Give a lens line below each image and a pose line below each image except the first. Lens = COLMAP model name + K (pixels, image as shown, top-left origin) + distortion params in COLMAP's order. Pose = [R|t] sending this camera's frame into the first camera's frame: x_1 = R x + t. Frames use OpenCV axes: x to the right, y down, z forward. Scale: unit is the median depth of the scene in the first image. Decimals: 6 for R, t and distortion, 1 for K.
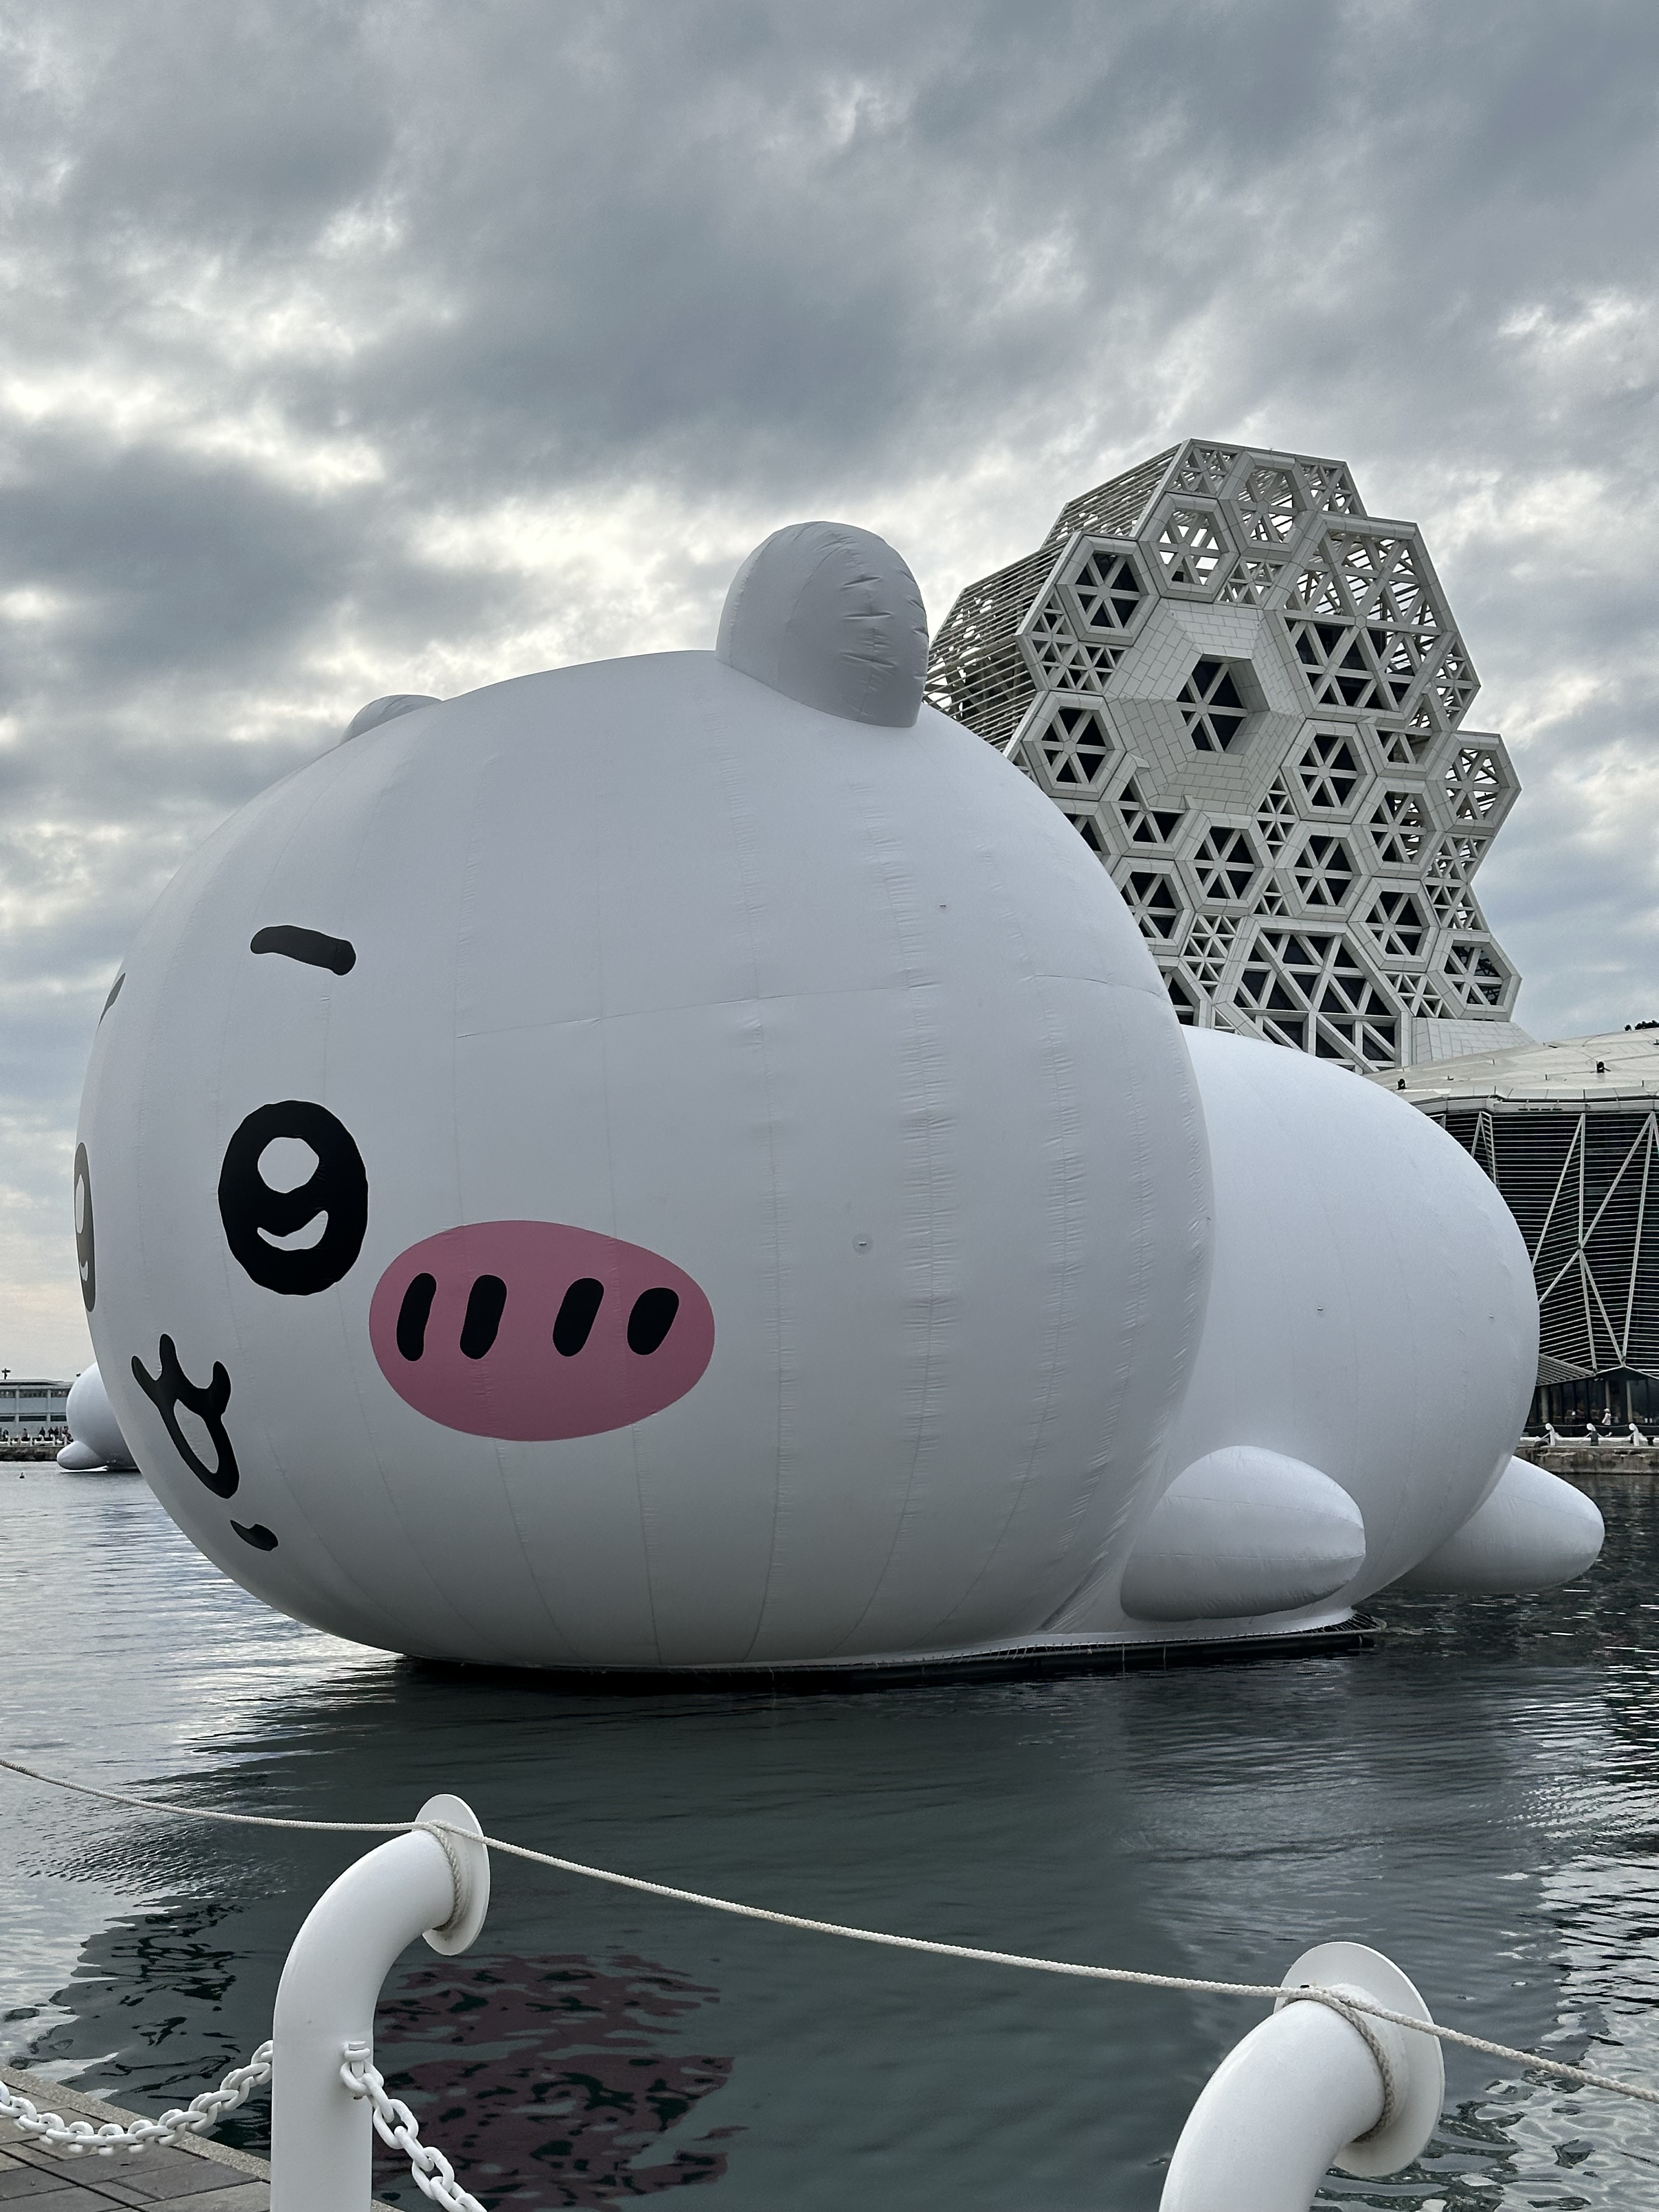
lens RADIAL K [[3045.7, 0, 811.4], [0, 3045.7, 1157.5], [0, 0, 1]] dist [0.111166, 0.000000]
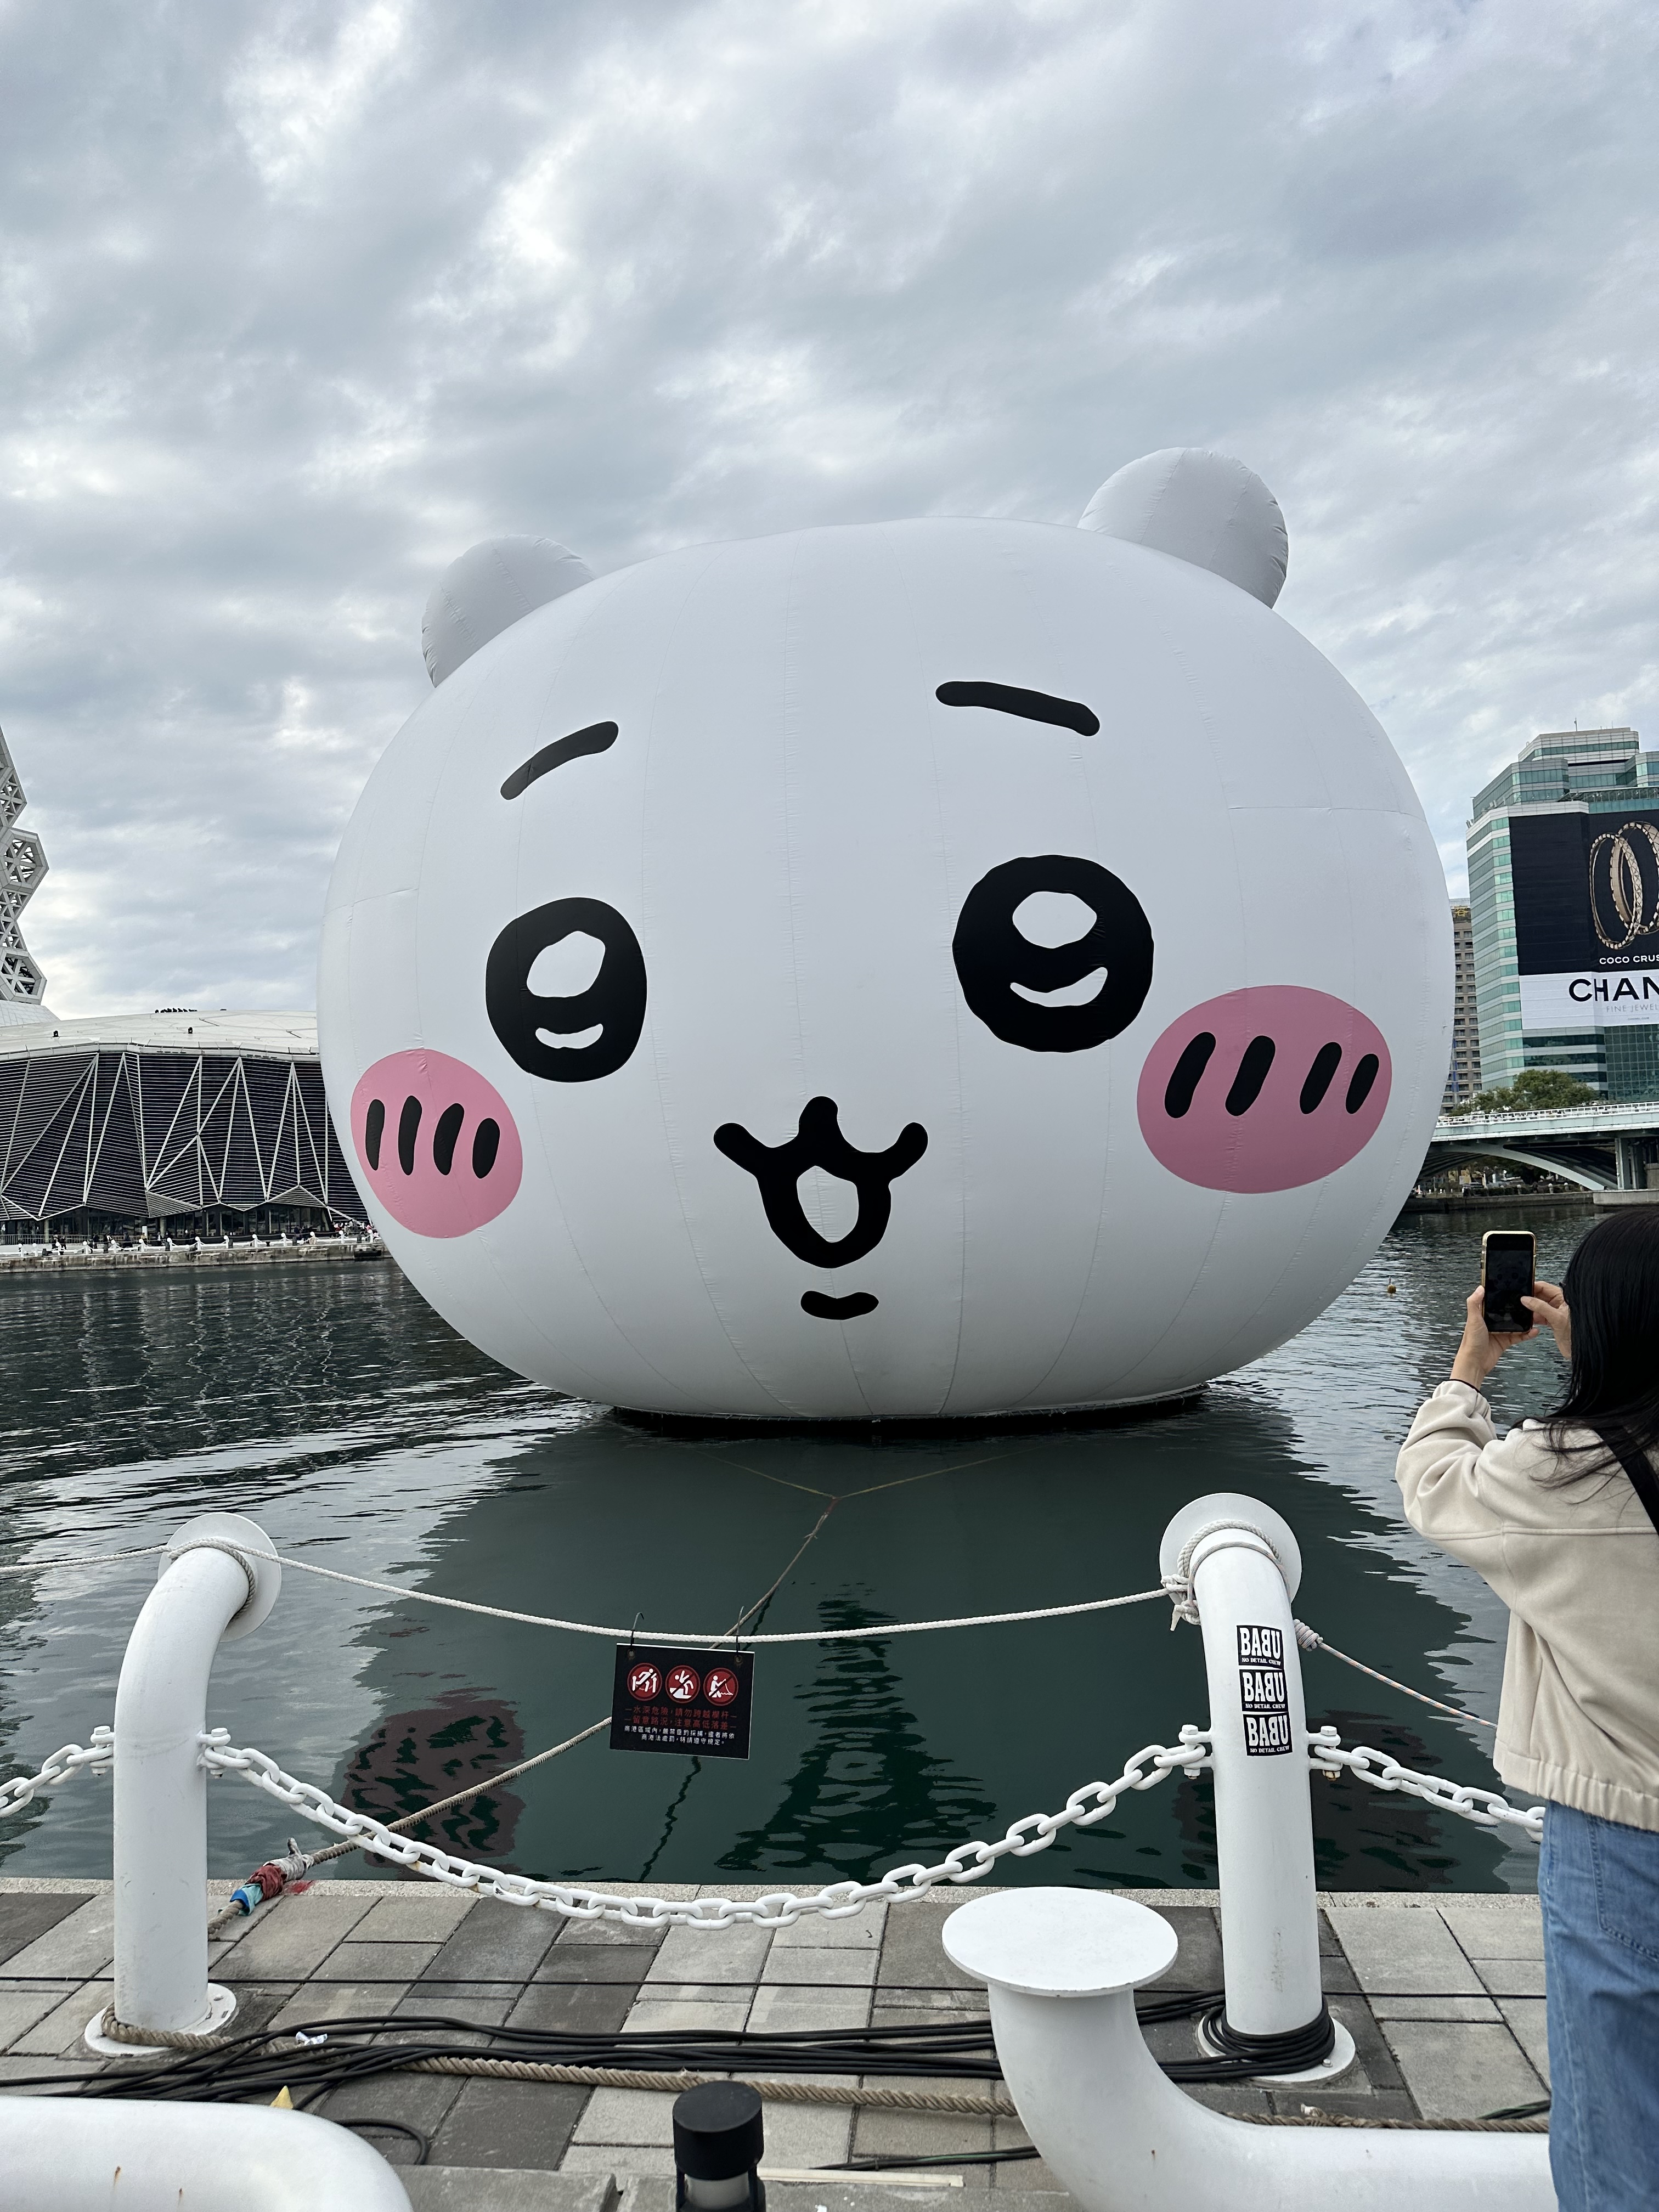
lens RADIAL K [[1559.5, 0, 818.3], [0, 1559.5, 1107.9], [0, 0, 1]] dist [0.045291, -0.002573]
pose [[0.714566, 0.023900, 0.699160, -0.557460], [-0.025072, 0.999649, -0.008549, 0.067142], [-0.699119, -0.011421, 0.714914, 0.670013]]
